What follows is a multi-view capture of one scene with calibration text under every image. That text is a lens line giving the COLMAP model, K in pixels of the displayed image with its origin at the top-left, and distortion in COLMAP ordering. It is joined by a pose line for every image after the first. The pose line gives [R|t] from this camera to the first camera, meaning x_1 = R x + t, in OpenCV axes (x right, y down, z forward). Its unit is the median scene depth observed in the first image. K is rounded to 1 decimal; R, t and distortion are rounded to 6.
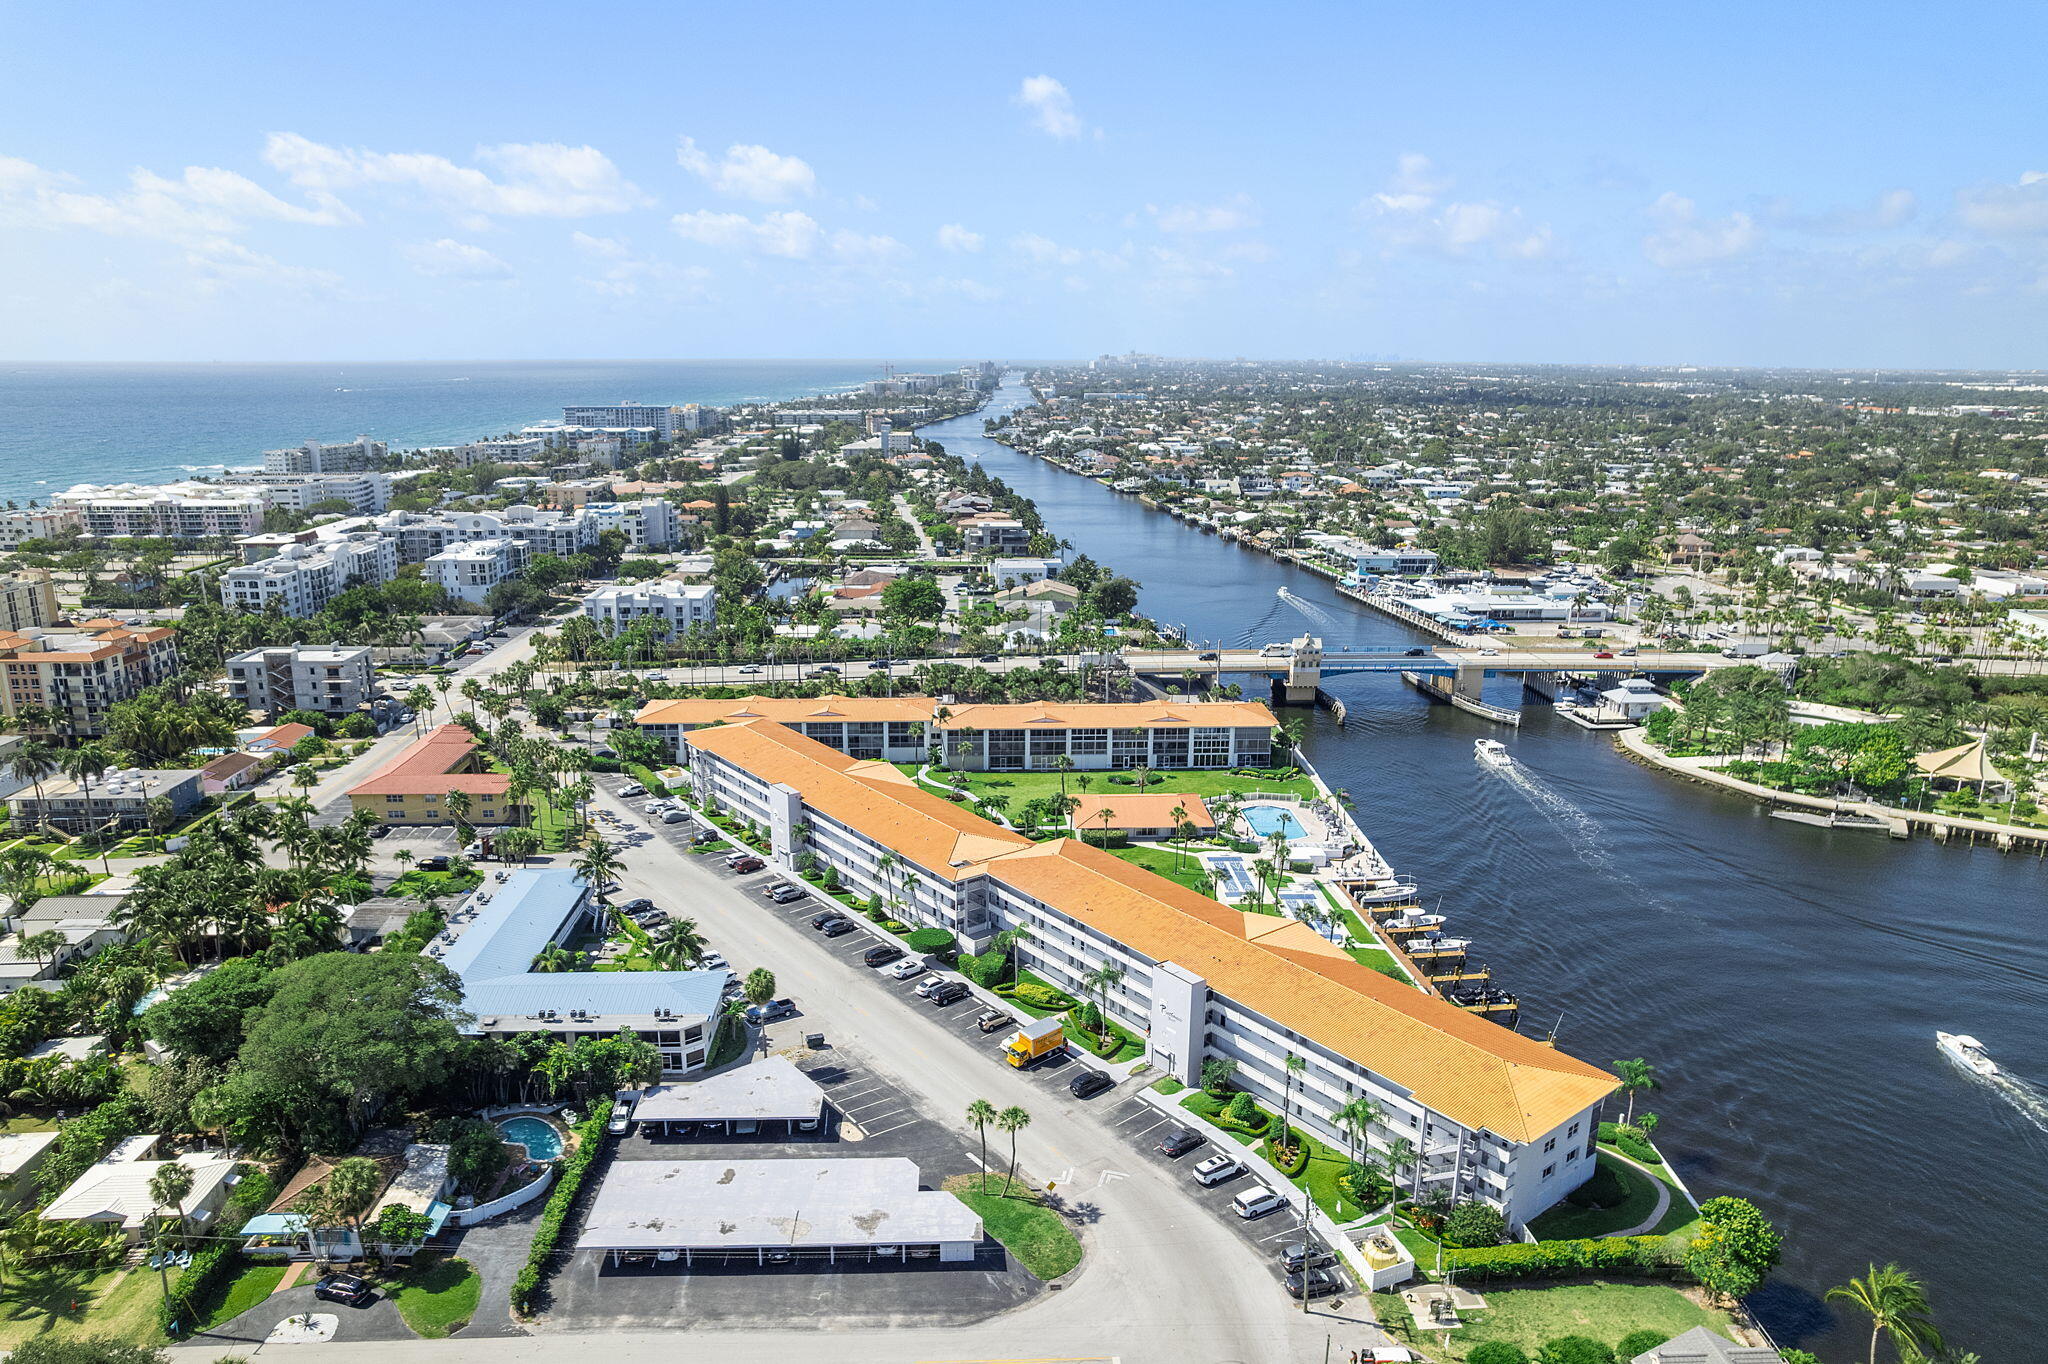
lens RADIAL K [[1336.4, 0, 1024.0], [0, 1336.4, 682.0], [0, 0, 1]] dist [-0.059338, 0.044391]
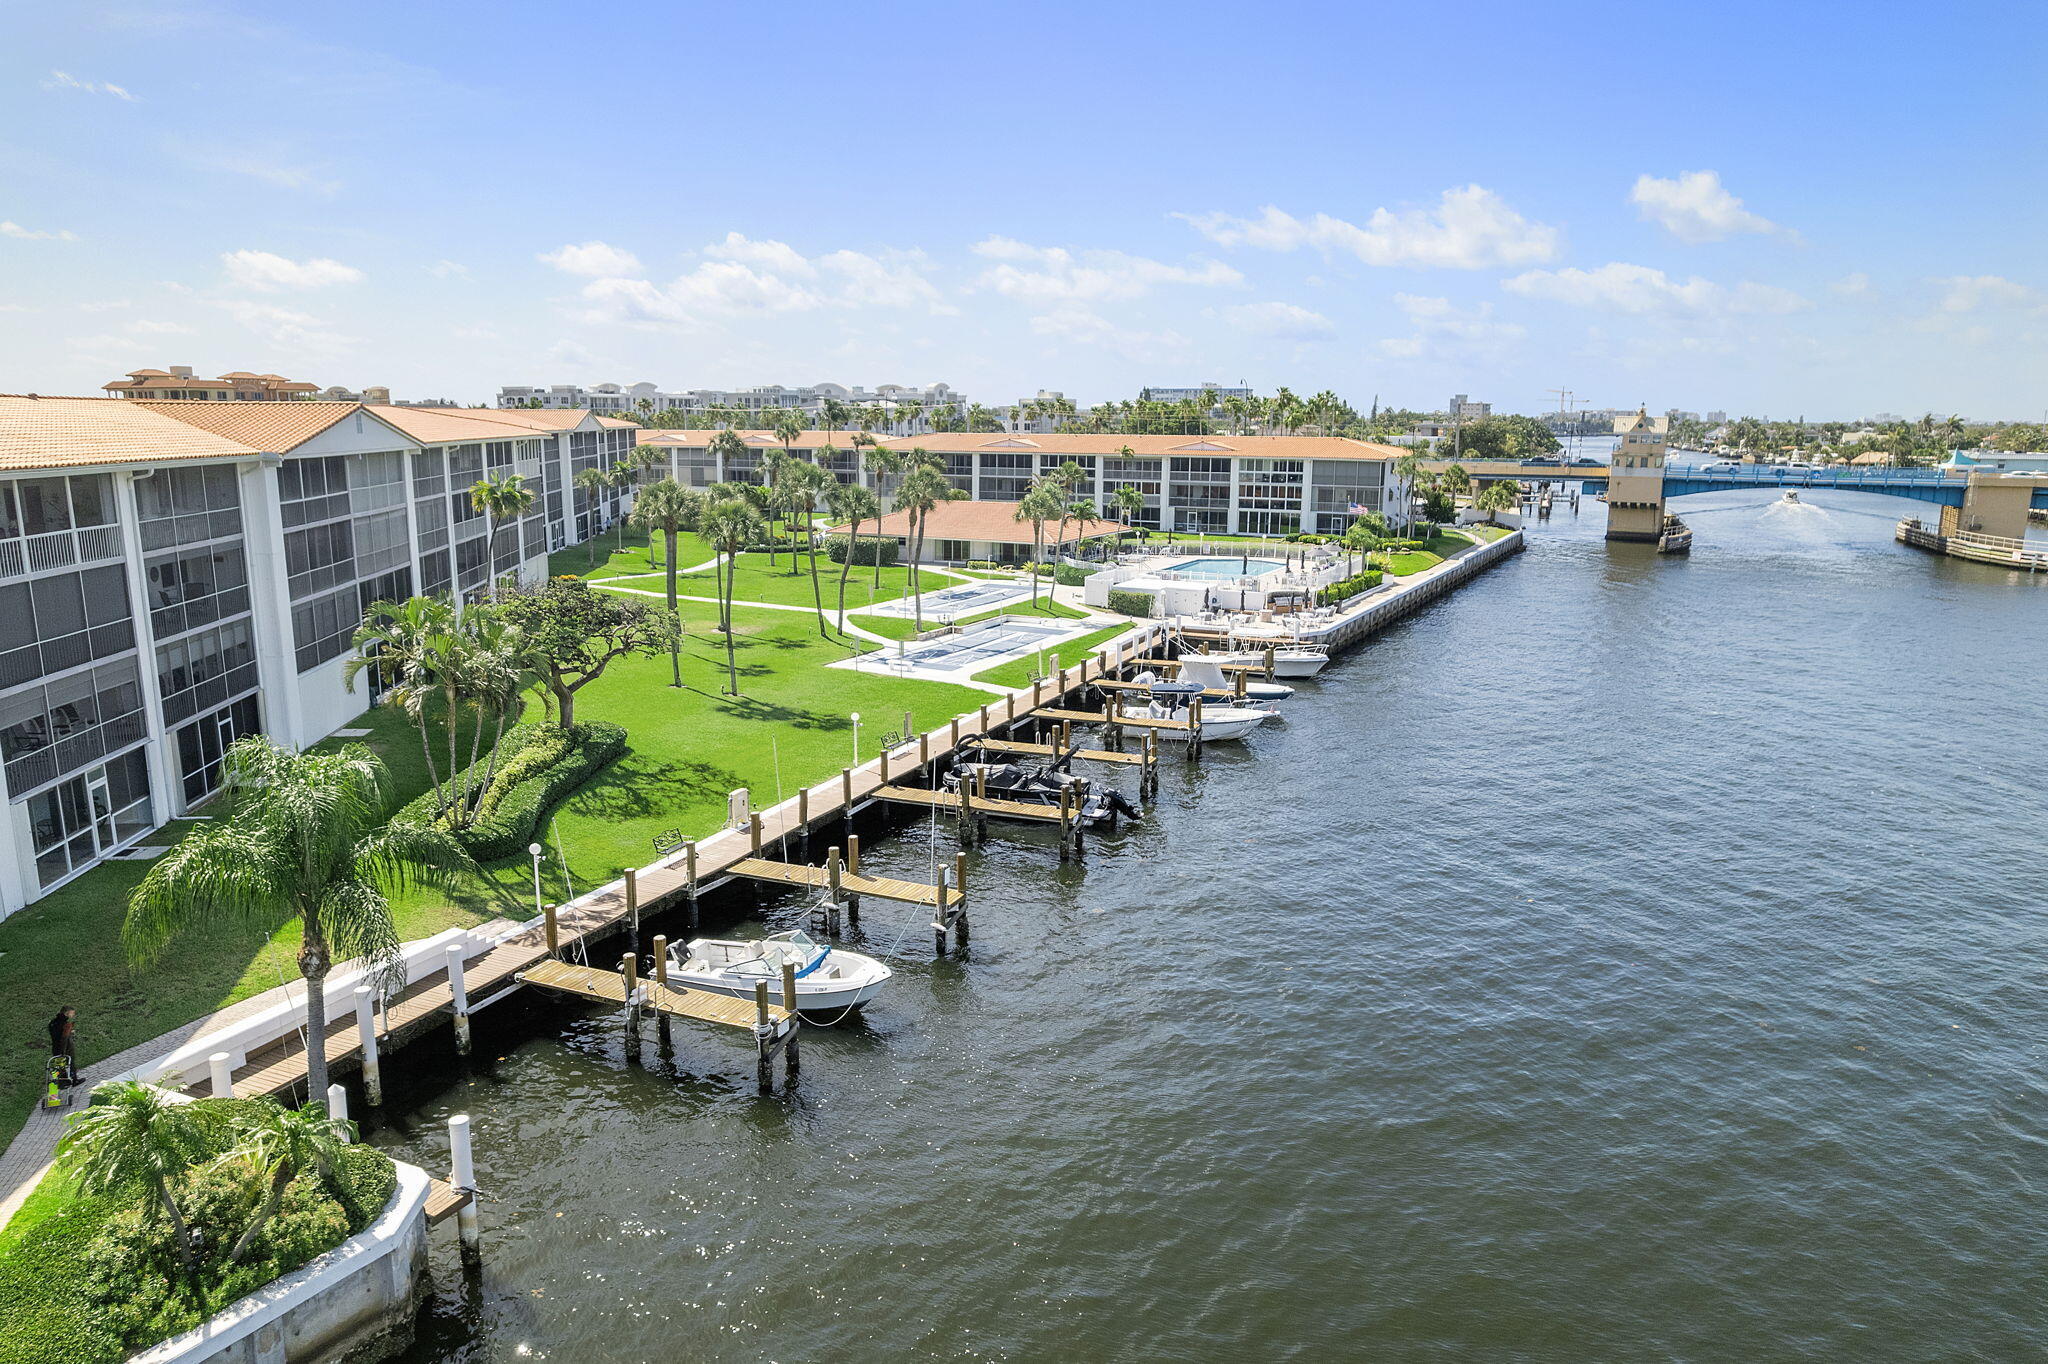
lens RADIAL K [[1336.4, 0, 1024.0], [0, 1336.4, 682.0], [0, 0, 1]] dist [-0.059338, 0.044391]
pose [[0.866813, 0.095310, -0.489439, 0.308127], [-0.120944, 0.992439, -0.020935, 0.138710], [0.483743, 0.077342, 0.871786, 0.455053]]
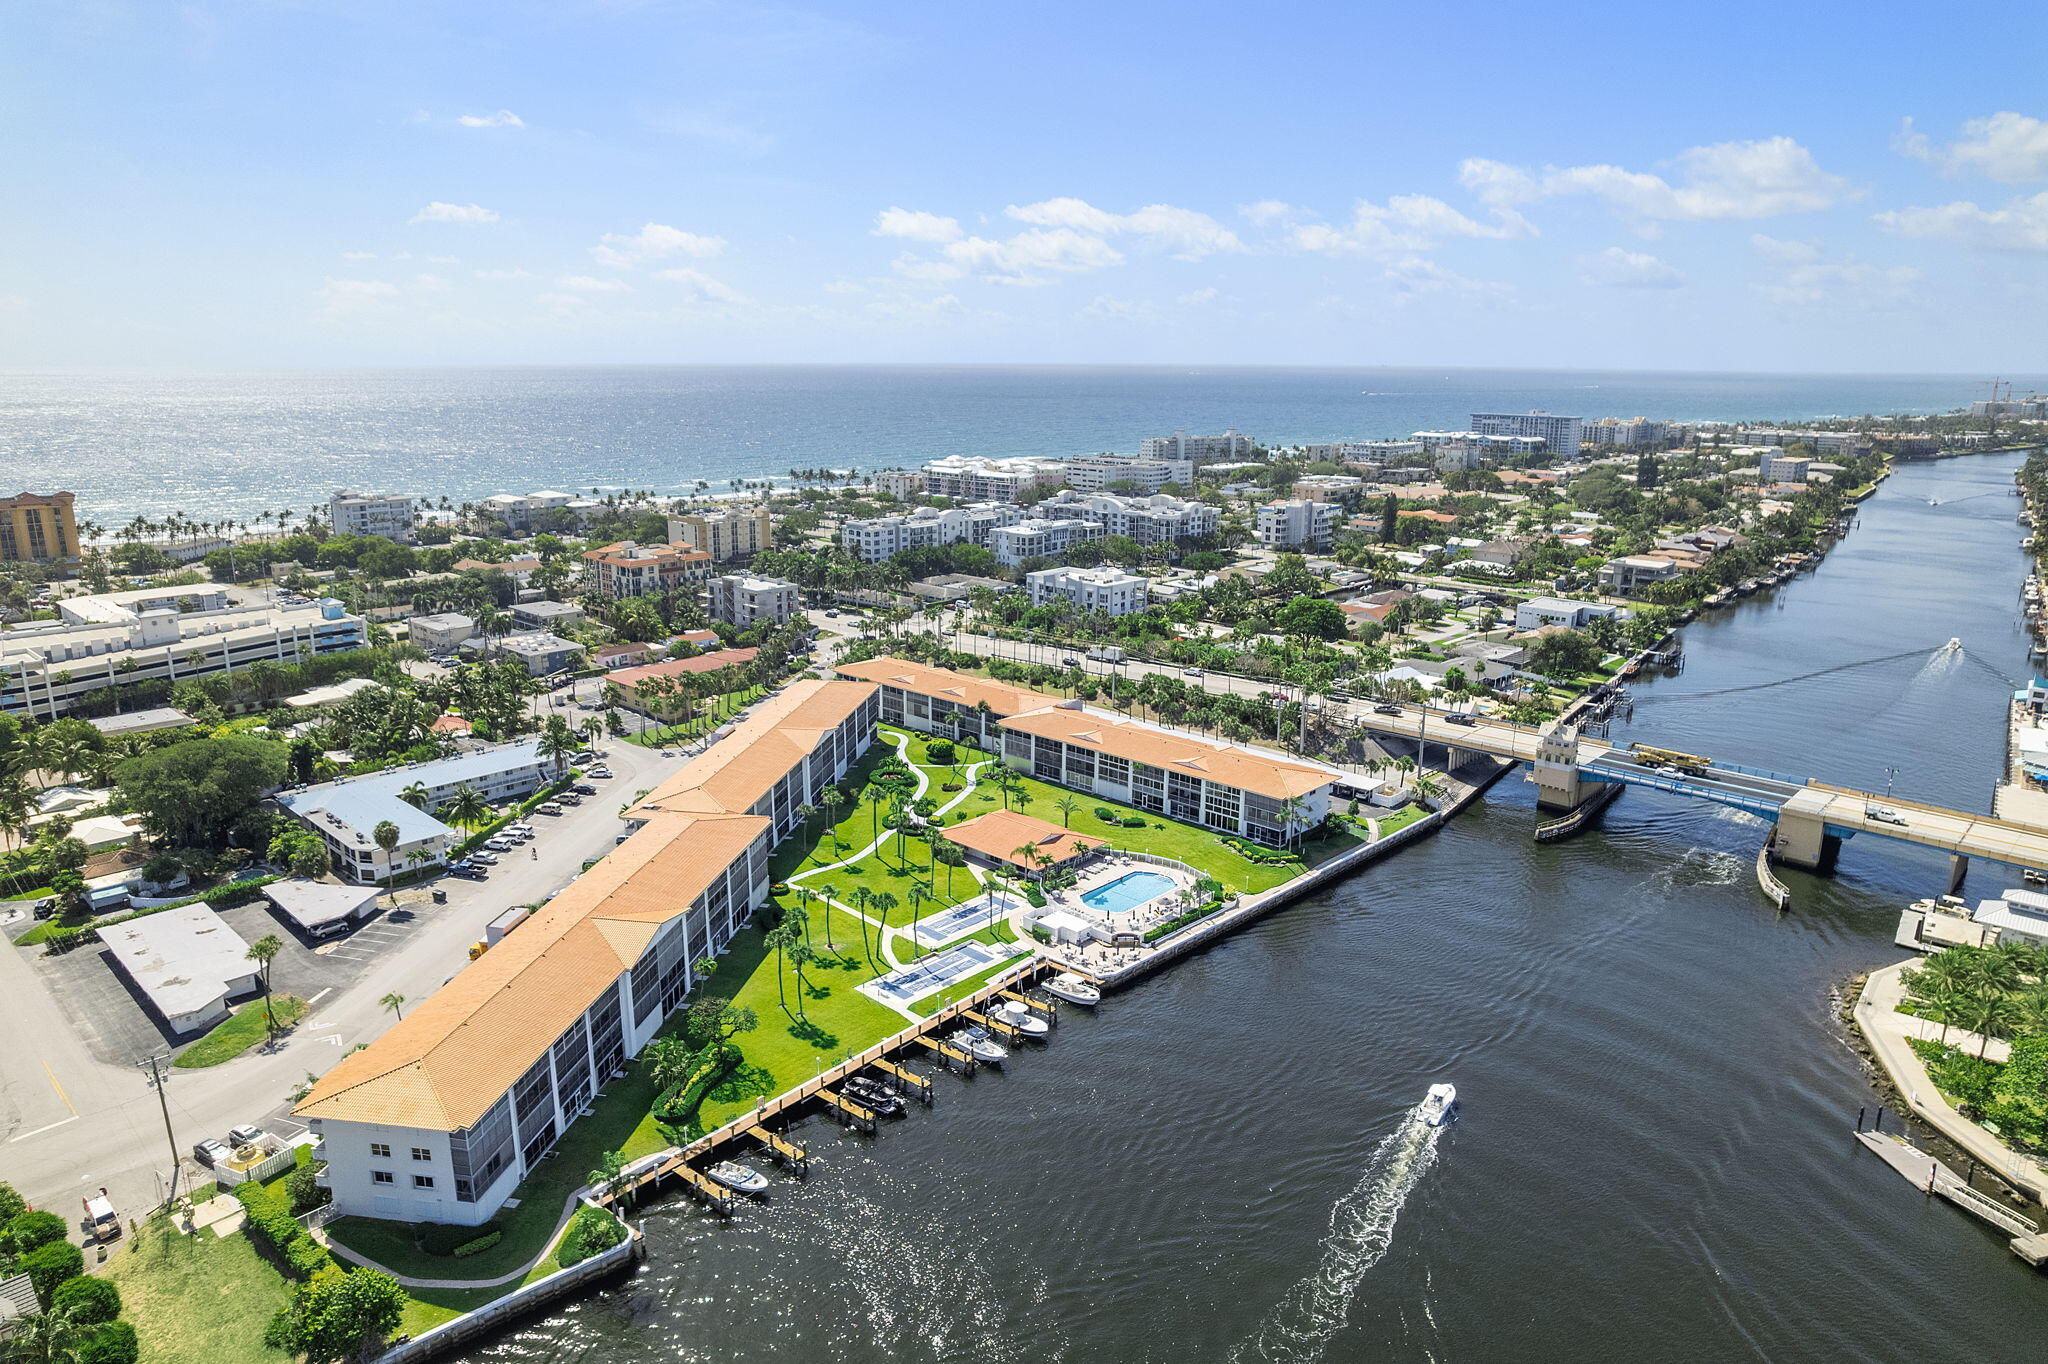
lens RADIAL K [[1336.4, 0, 1024.0], [0, 1336.4, 682.0], [0, 0, 1]] dist [-0.059338, 0.044391]
pose [[0.690457, 0.169733, -0.703178, 0.607930], [-0.174294, 0.982479, 0.066009, -0.061382], [0.702062, 0.076983, 0.707943, 0.276364]]
